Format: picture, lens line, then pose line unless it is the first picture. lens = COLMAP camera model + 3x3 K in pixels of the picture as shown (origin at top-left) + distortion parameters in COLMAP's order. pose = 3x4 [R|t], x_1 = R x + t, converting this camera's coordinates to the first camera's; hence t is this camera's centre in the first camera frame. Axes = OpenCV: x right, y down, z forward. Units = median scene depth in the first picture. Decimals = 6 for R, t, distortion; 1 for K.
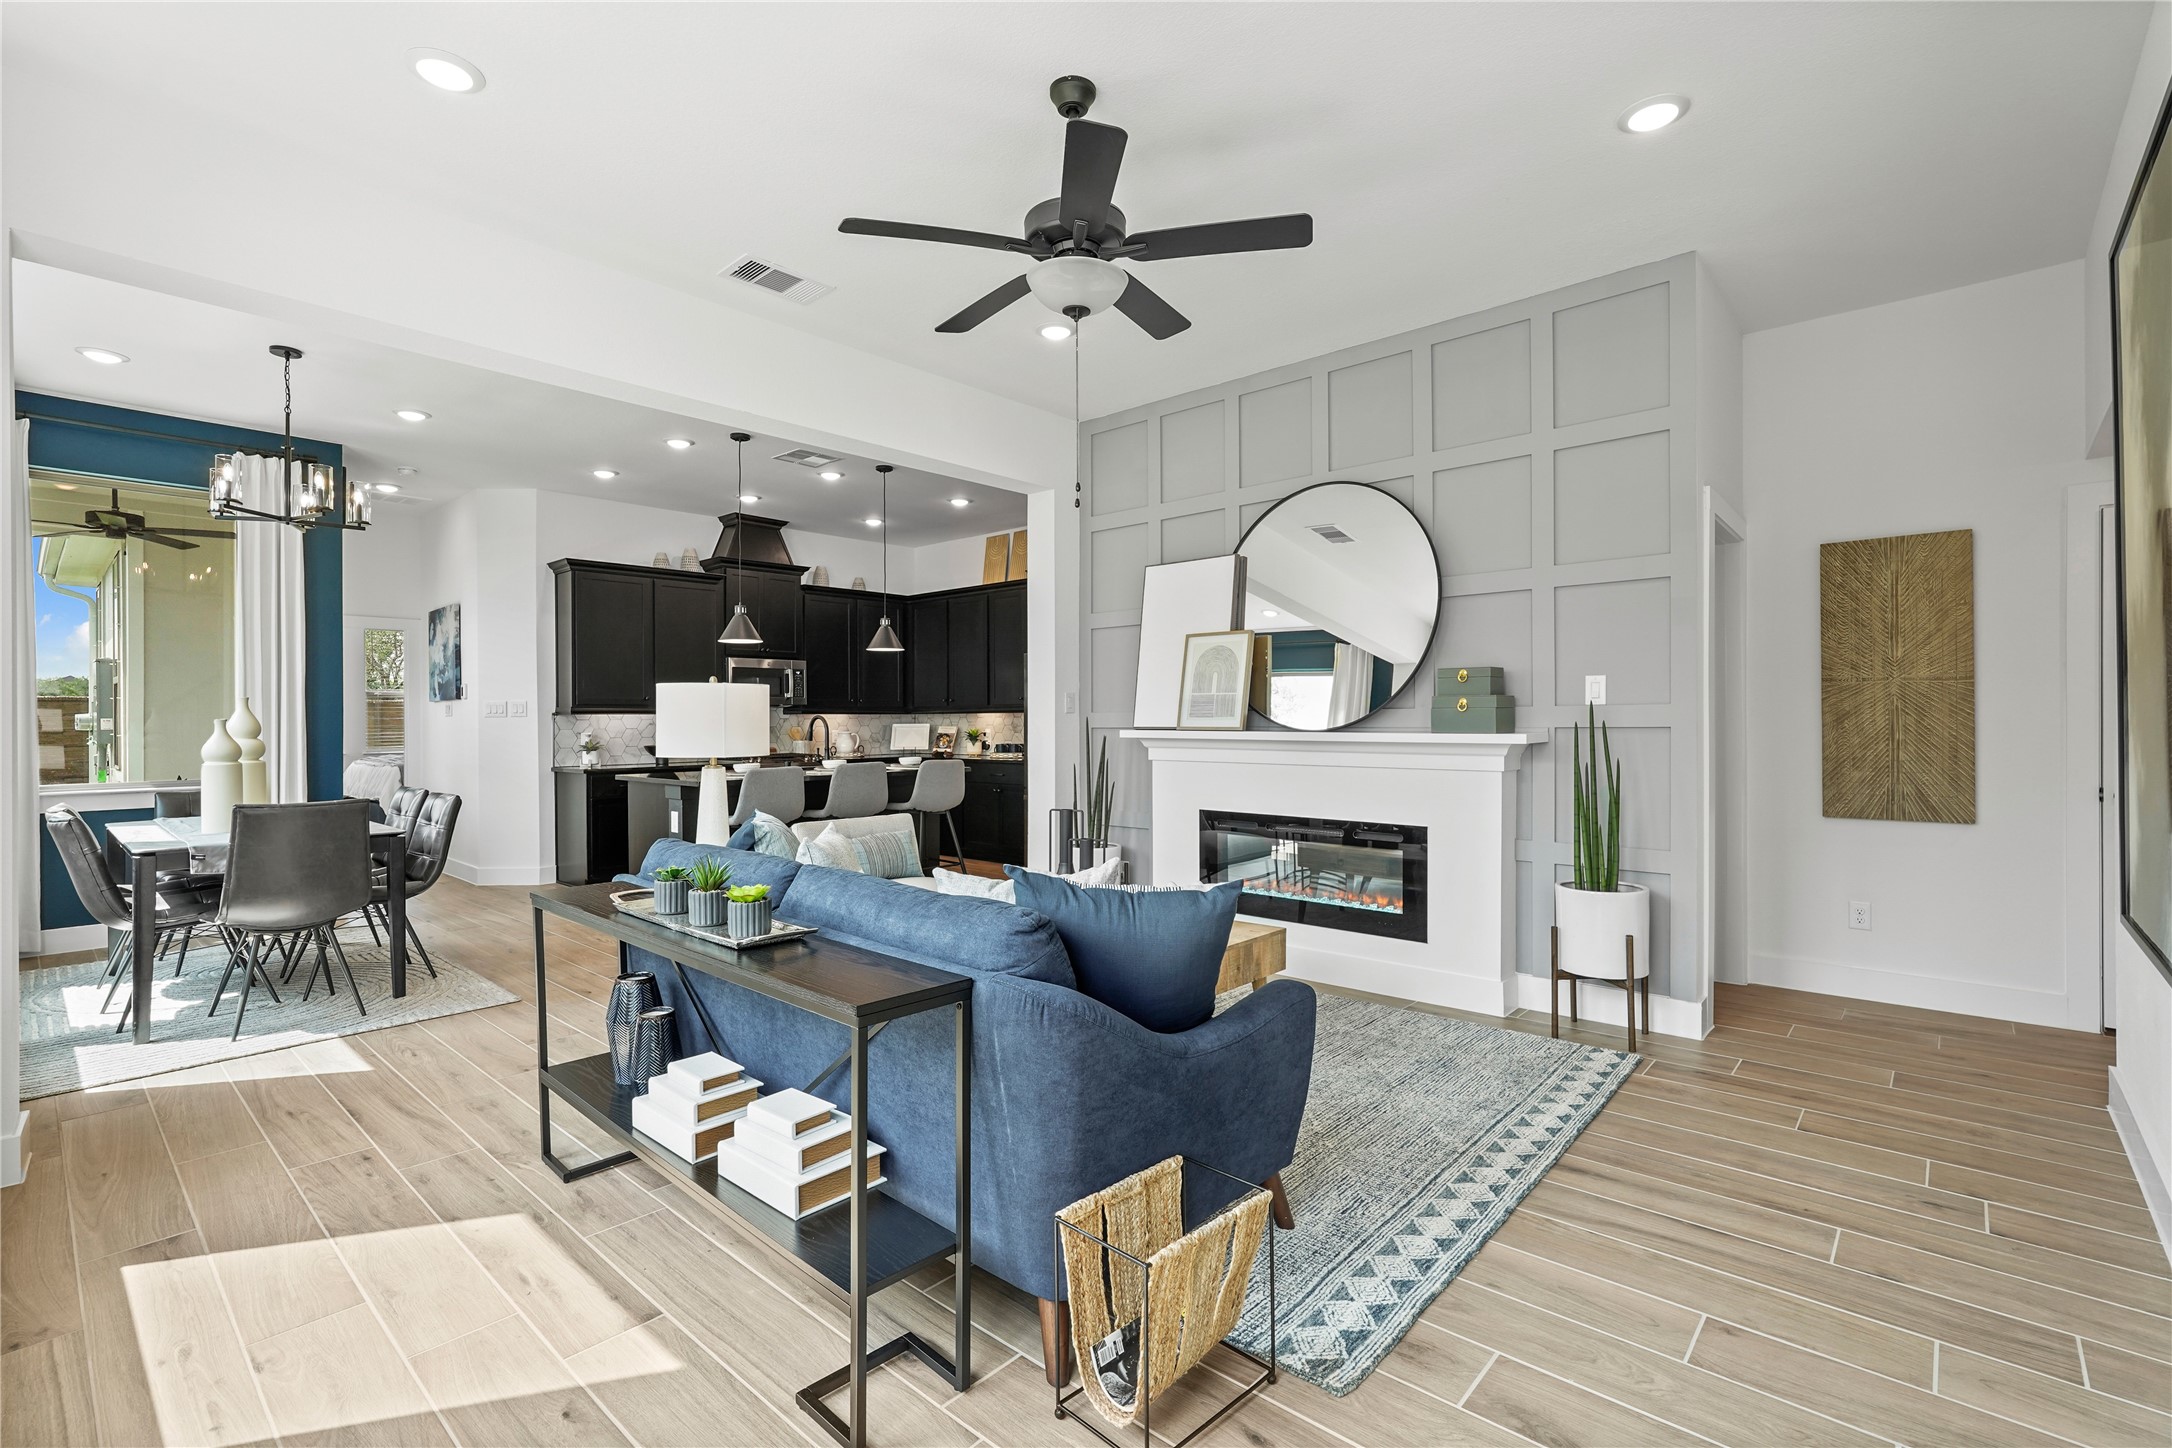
lens RADIAL K [[984.3, 0, 1100.4], [0, 984.3, 727.5], [0, 0, 1]] dist [-0.002942, 0.002950]
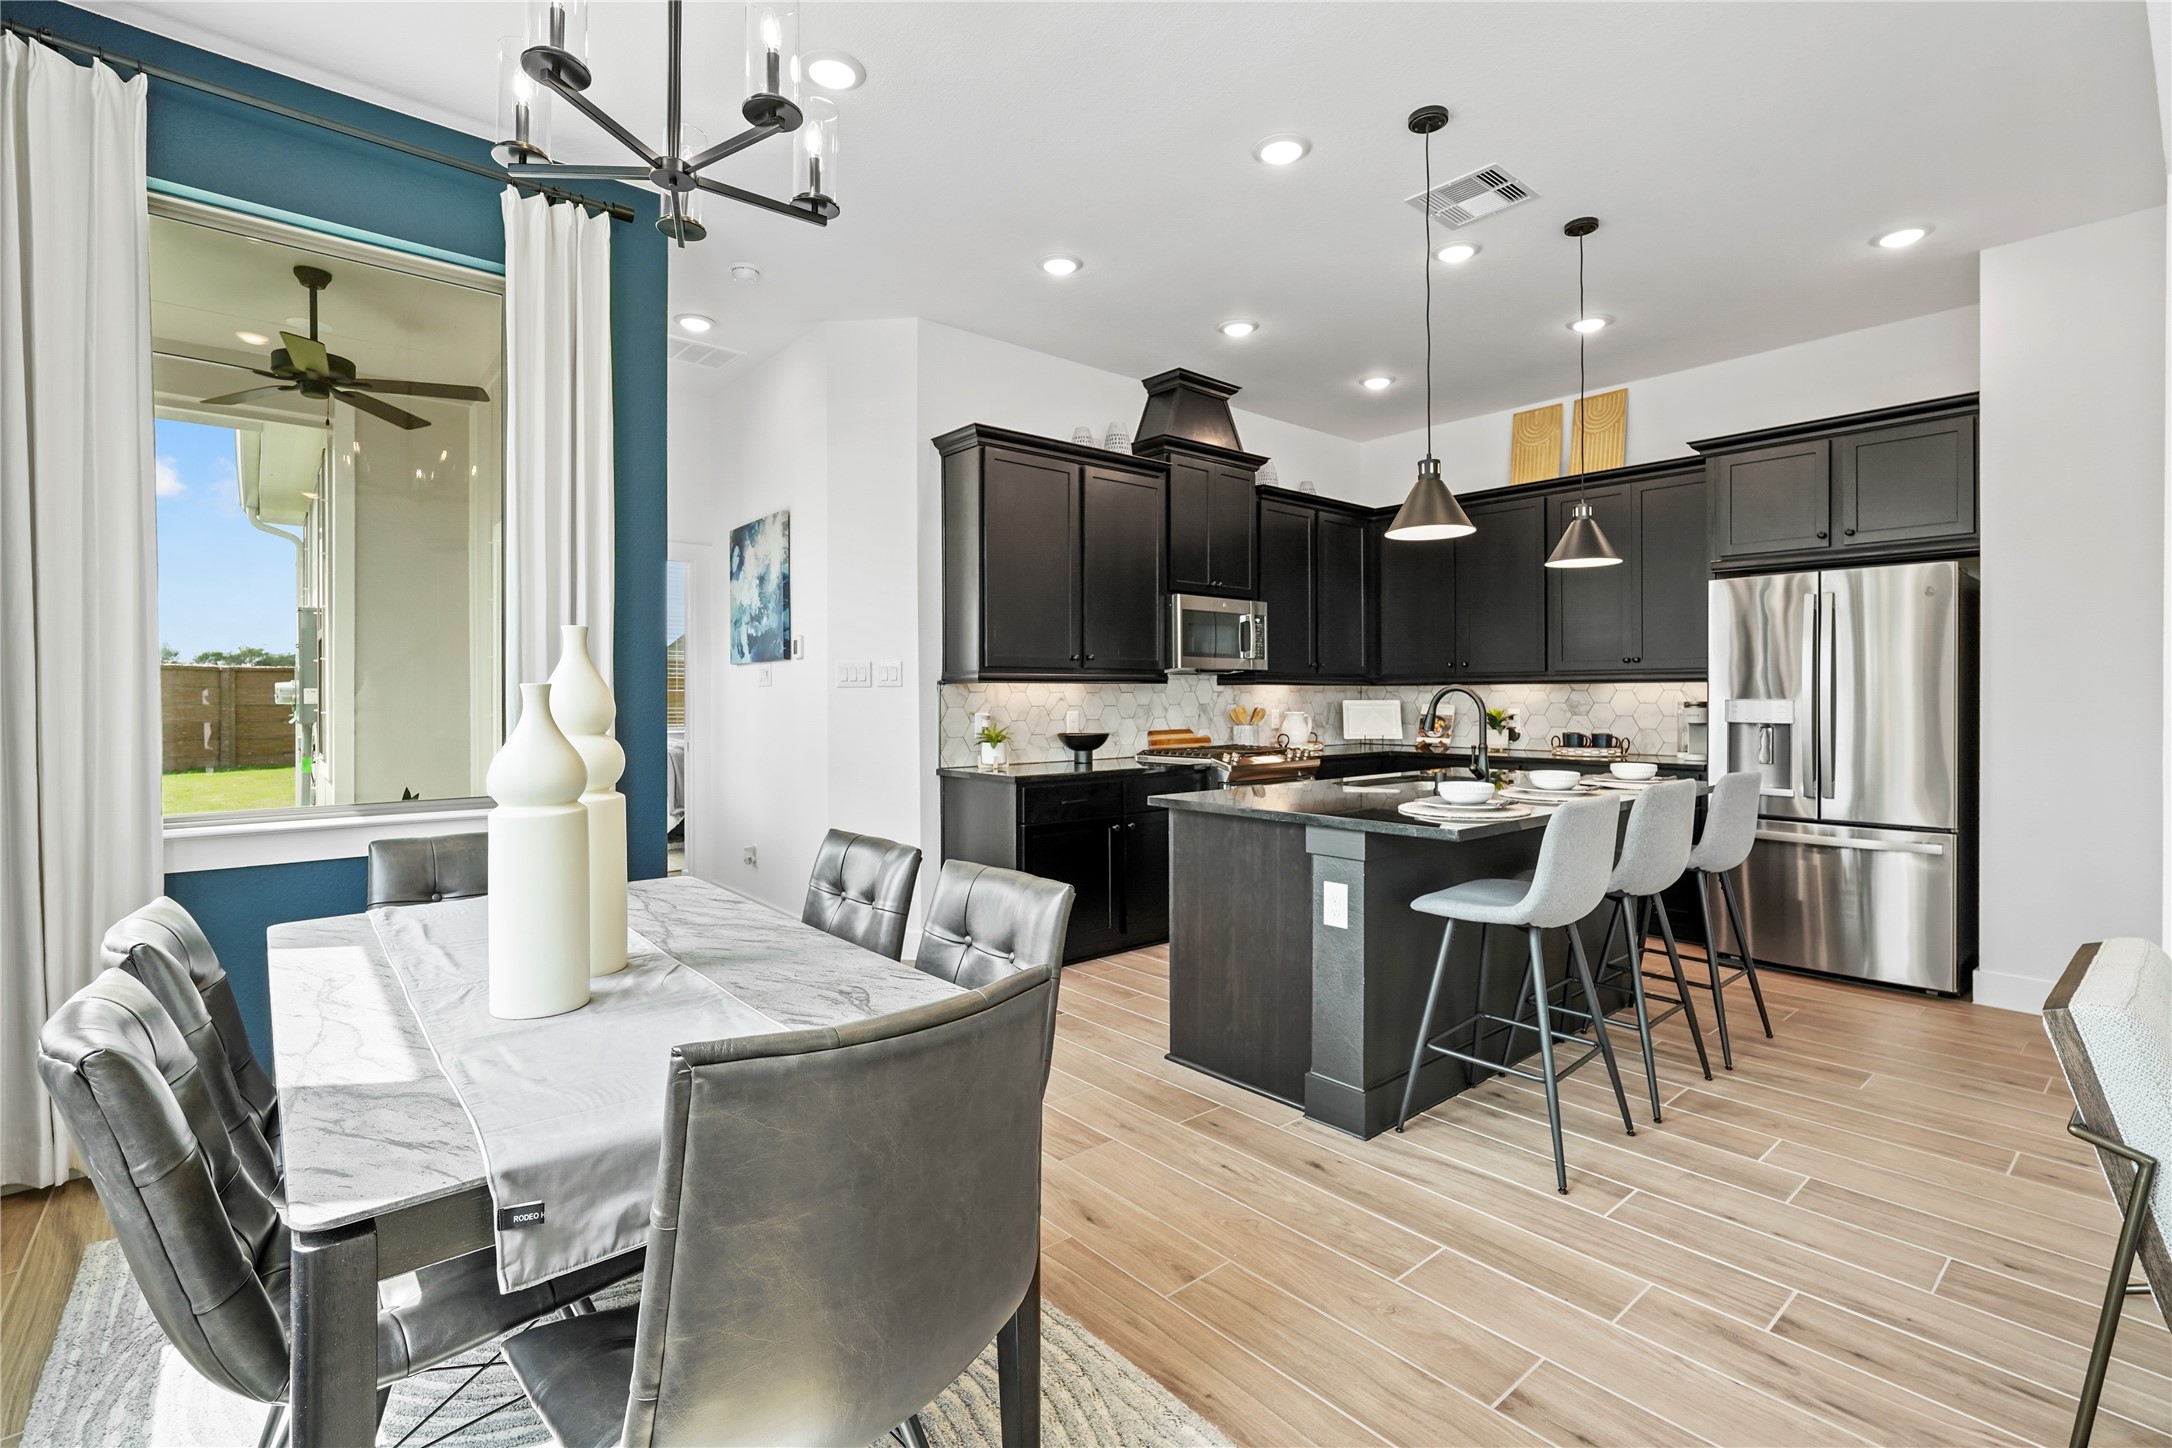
lens RADIAL K [[984.3, 0, 1074.8], [0, 984.3, 703.8], [0, 0, 1]] dist [-0.002942, 0.002950]
pose [[0.989987, 0.005217, -0.141064, -0.378318], [-0.005080, 0.999986, 0.001335, -0.001457], [0.141069, -0.000605, 0.990000, 0.392471]]
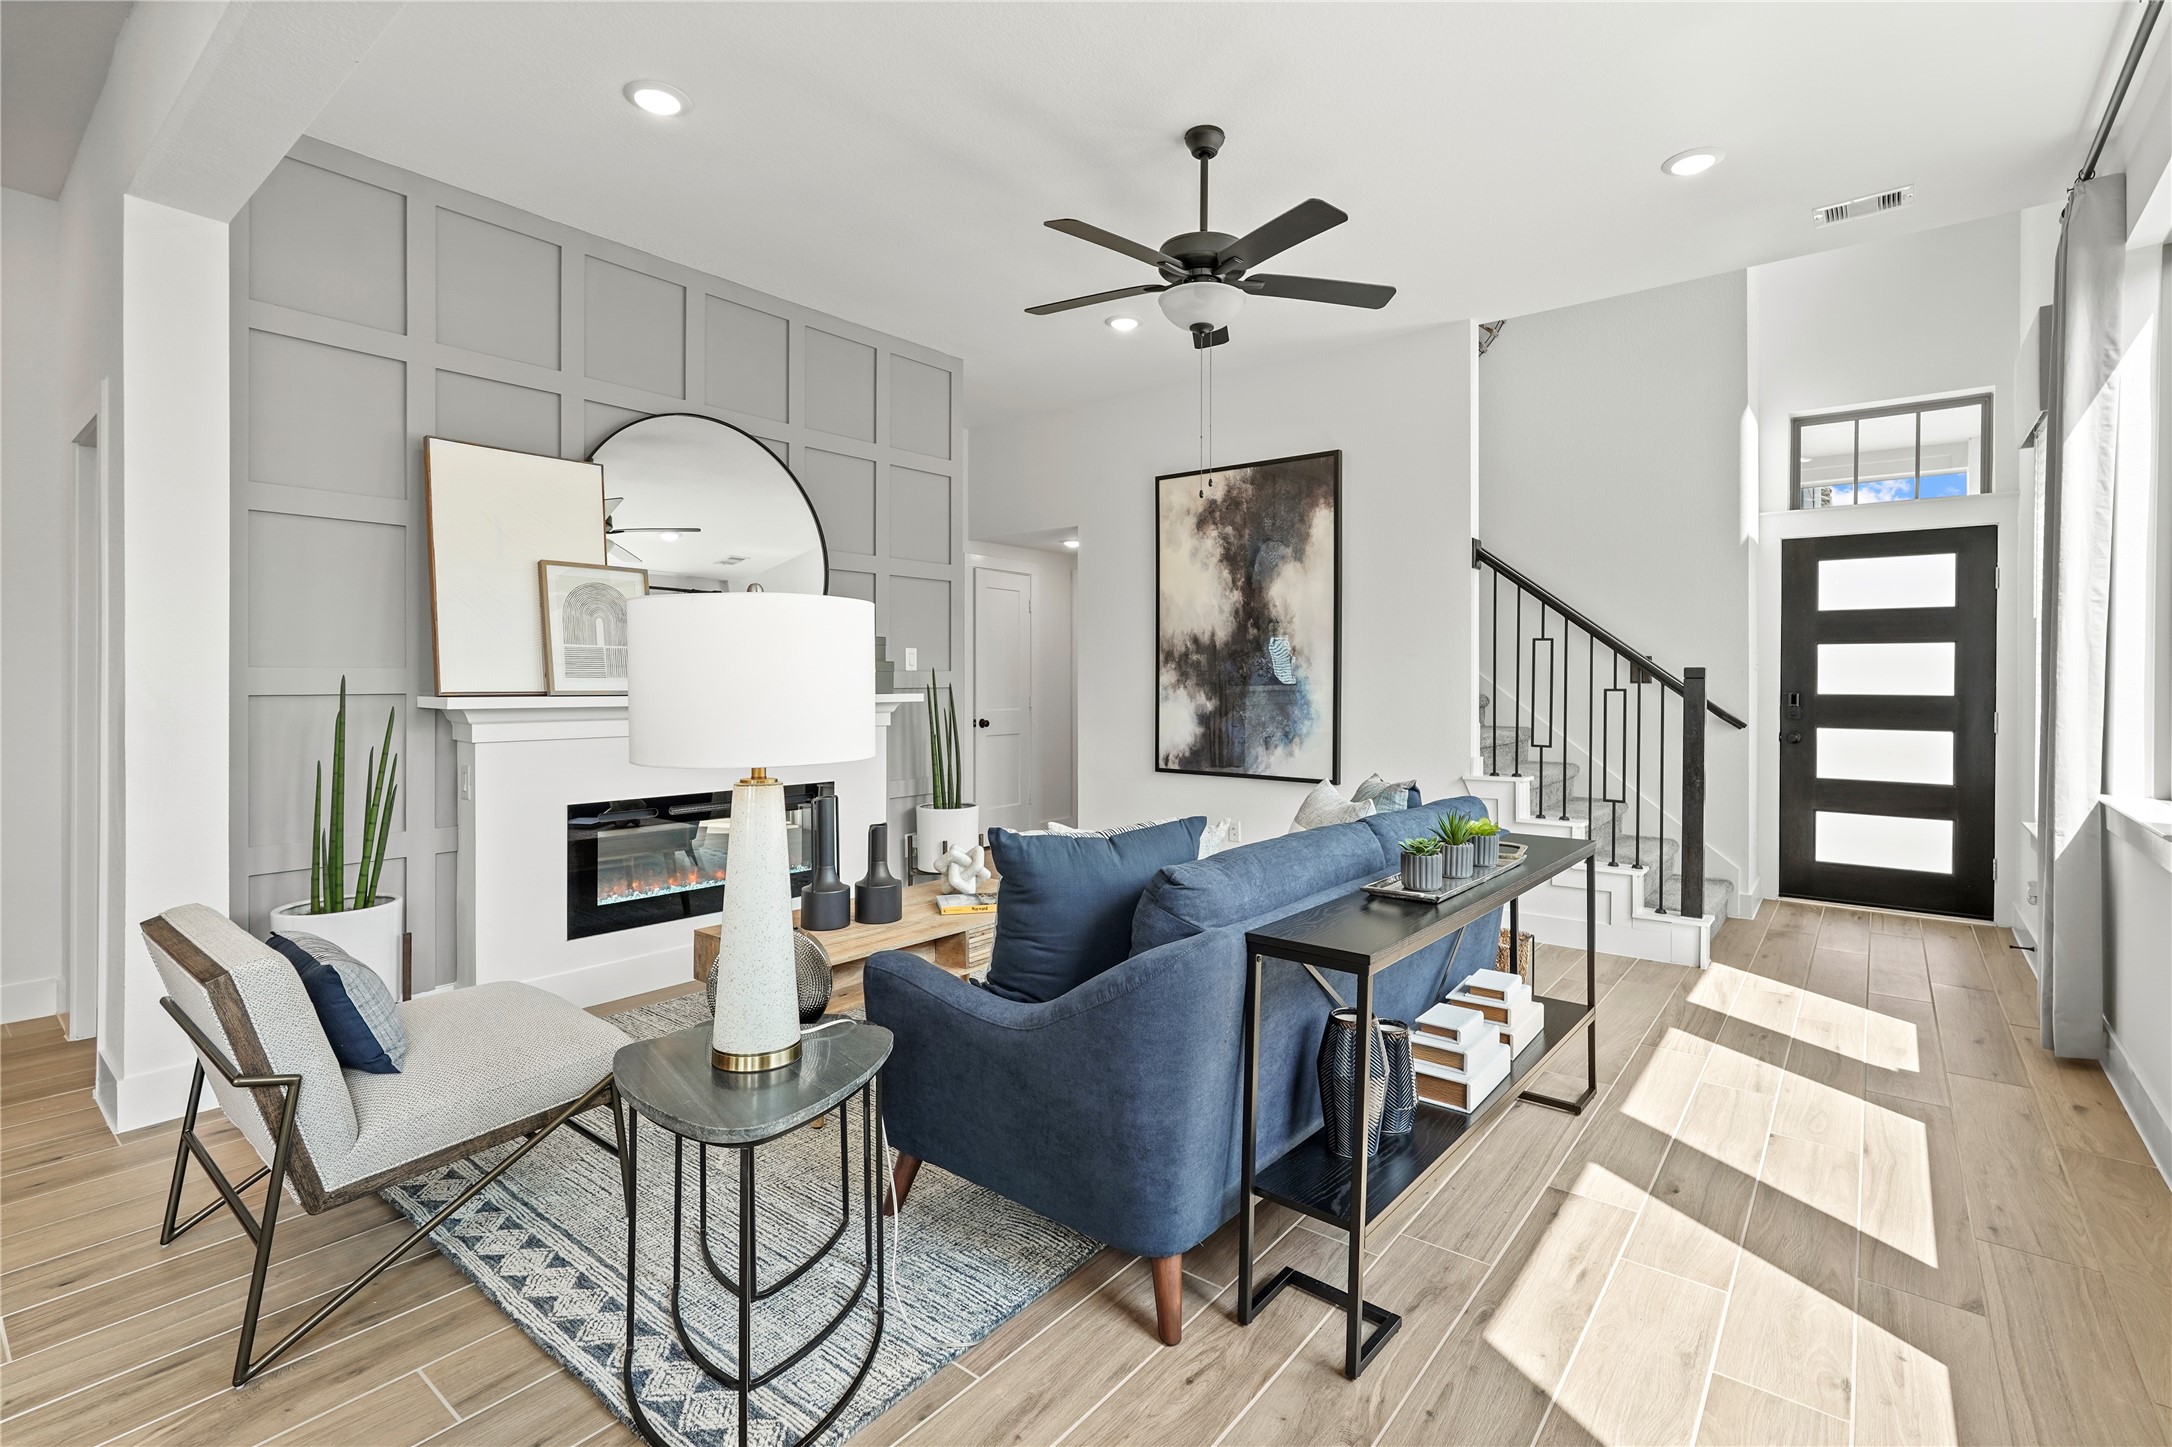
lens RADIAL K [[984.3, 0, 1109.7], [0, 984.3, 685.2], [0, 0, 1]] dist [-0.002942, 0.002950]
pose [[-0.065874, -0.002808, 0.997824, -0.441150], [0.006421, 0.999974, 0.003238, -0.003159], [-0.997807, 0.006620, -0.065854, 0.445433]]
